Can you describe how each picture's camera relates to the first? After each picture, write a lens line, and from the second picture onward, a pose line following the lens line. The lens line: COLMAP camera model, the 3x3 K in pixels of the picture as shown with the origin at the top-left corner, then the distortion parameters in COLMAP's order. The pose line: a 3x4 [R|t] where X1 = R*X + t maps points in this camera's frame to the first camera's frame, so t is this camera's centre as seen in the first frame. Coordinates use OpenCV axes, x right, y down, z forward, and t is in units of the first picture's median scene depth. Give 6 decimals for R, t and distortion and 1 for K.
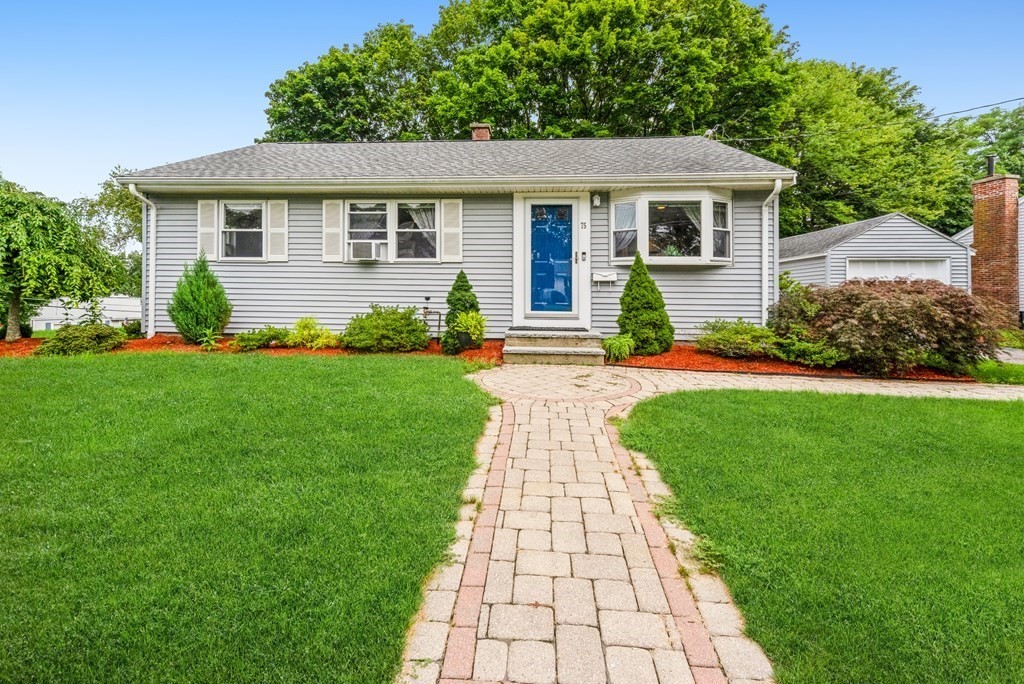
lens RADIAL K [[460.5, 0, 505.5], [0, 460.5, 298.4], [0, 0, 1]] dist [0.000026, 0.000035]
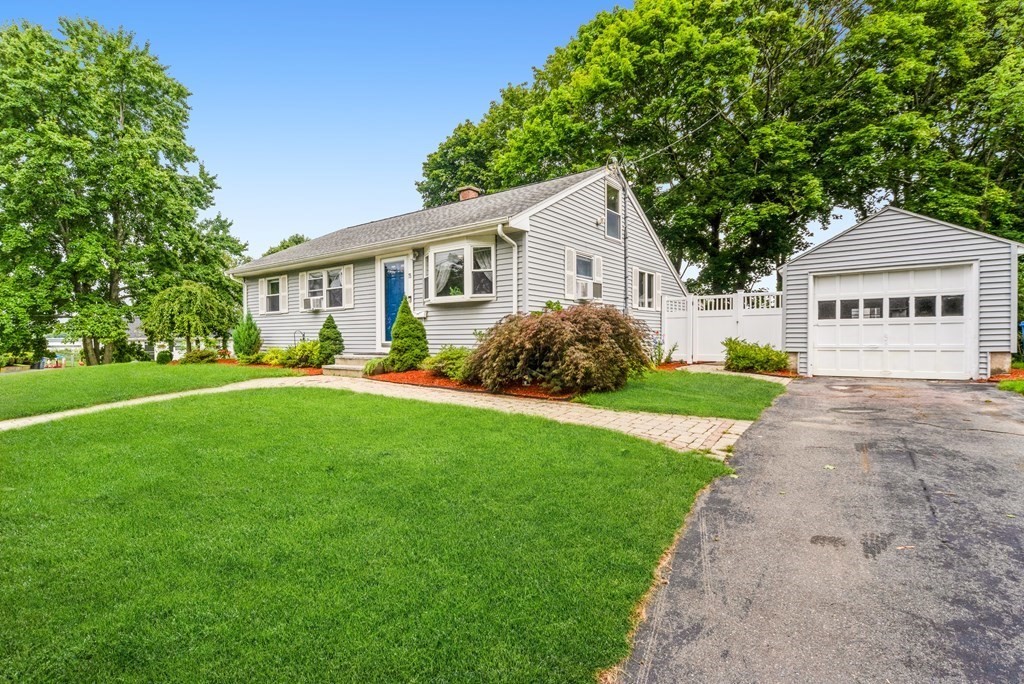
lens RADIAL K [[492.5, 0, 512.0], [0, 492.5, 342.0], [0, 0, 1]] dist [-0.028138, -0.000024]
pose [[0.838134, -0.010163, -0.545370, 1.151337], [0.020693, 0.999699, 0.013172, 0.018125], [0.545072, -0.022325, 0.838092, -0.020893]]
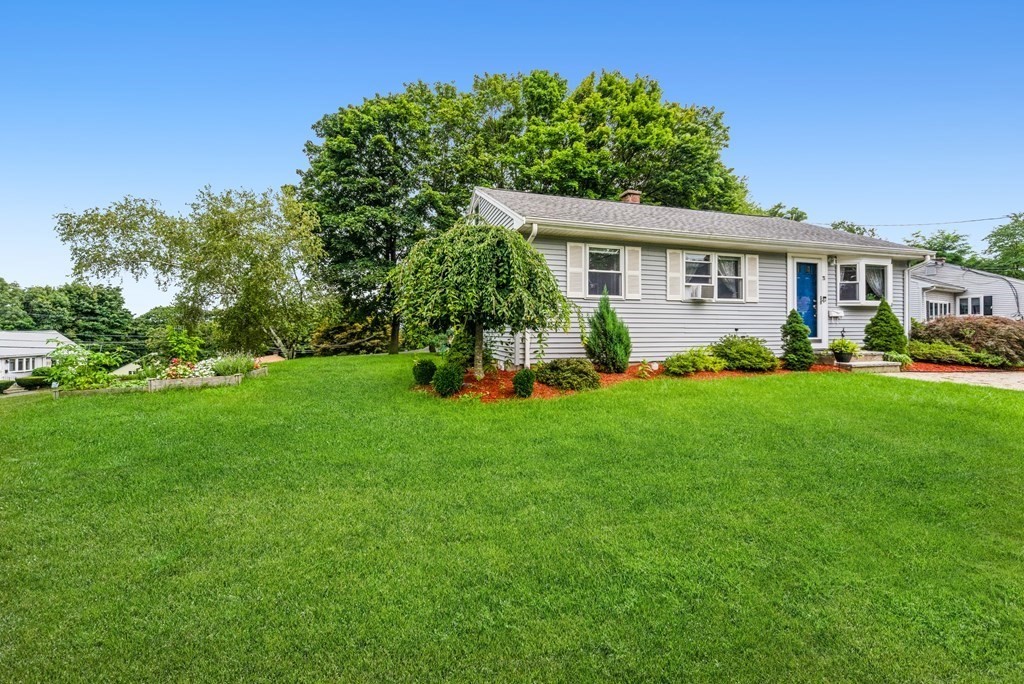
lens RADIAL K [[370.8, 0, 509.2], [0, 370.8, 338.9], [0, 0, 1]] dist [0.000119, -0.000065]
pose [[0.942013, -0.020313, 0.334962, -1.135866], [0.007629, 0.999205, 0.039139, -0.019441], [-0.335491, -0.034314, 0.941418, 0.214121]]
